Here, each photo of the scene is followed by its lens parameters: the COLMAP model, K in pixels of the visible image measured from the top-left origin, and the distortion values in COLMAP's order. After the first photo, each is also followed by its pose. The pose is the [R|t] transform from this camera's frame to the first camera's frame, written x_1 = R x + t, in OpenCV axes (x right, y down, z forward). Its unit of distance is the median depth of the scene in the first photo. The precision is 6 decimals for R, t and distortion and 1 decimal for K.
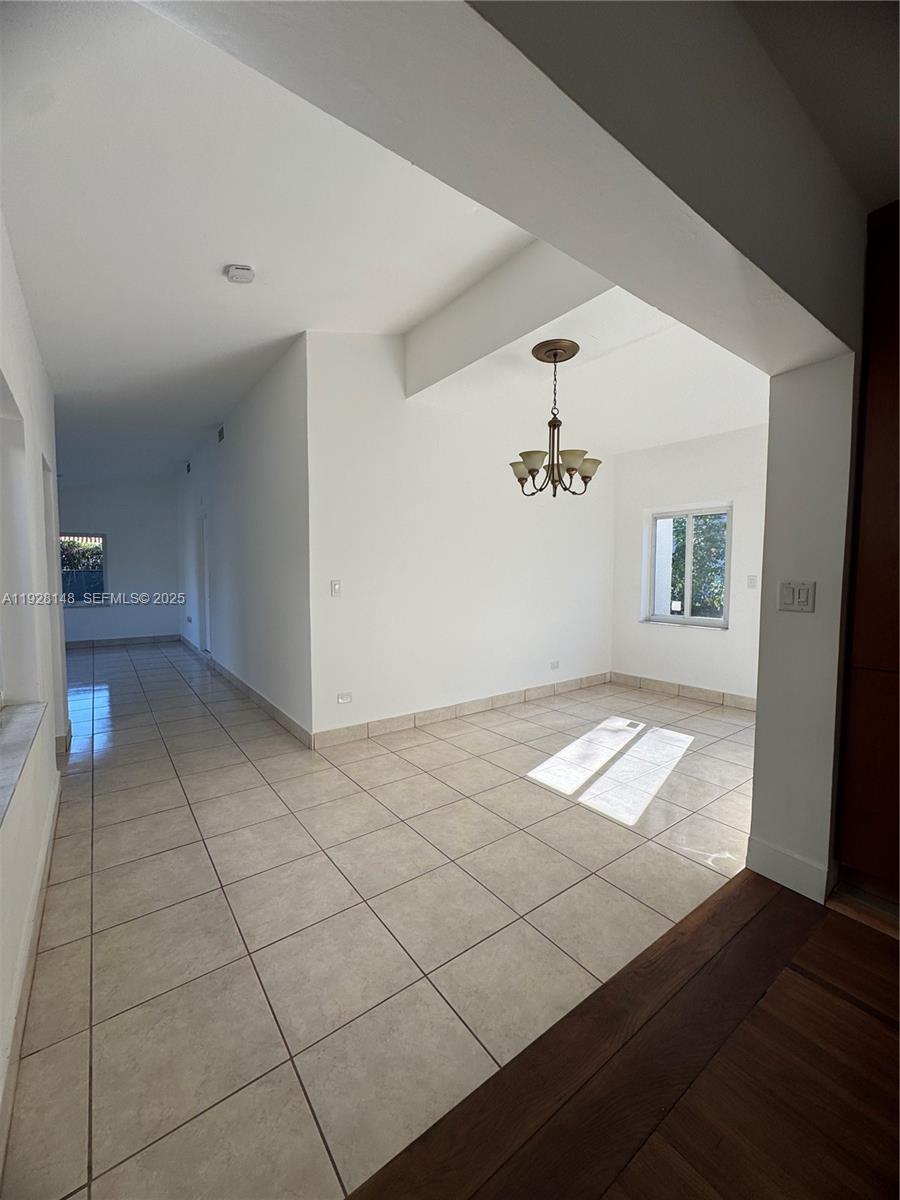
lens RADIAL K [[481.0, 0, 452.0], [0, 481.0, 597.0], [0, 0, 1]] dist [-0.000613, 0.000749]
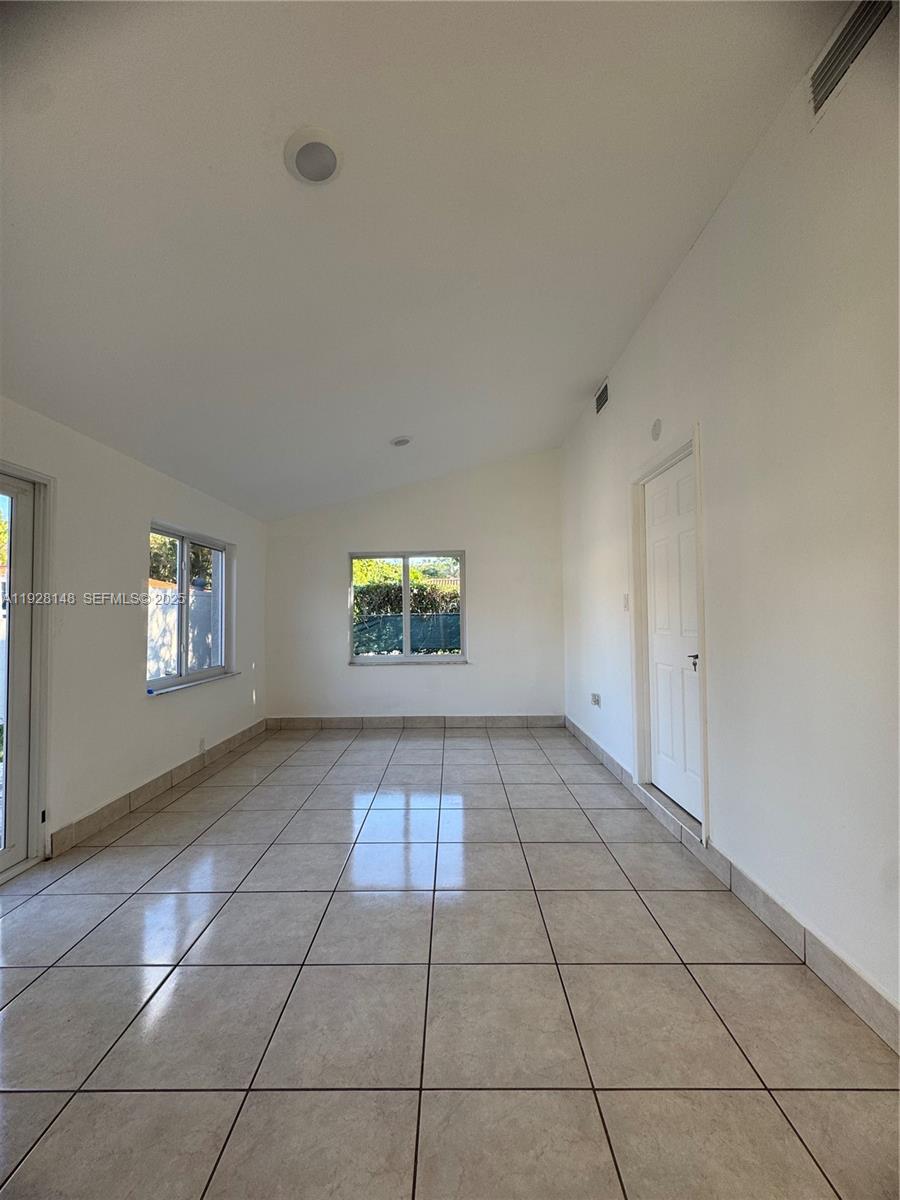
lens RADIAL K [[481.0, 0, 453.7], [0, 481.0, 601.8], [0, 0, 1]] dist [-0.000613, 0.000749]
pose [[0.803228, -0.025987, -0.595104, -0.783489], [-0.026570, 0.996491, -0.079377, -0.023796], [0.595078, 0.079570, 0.799719, 1.077878]]
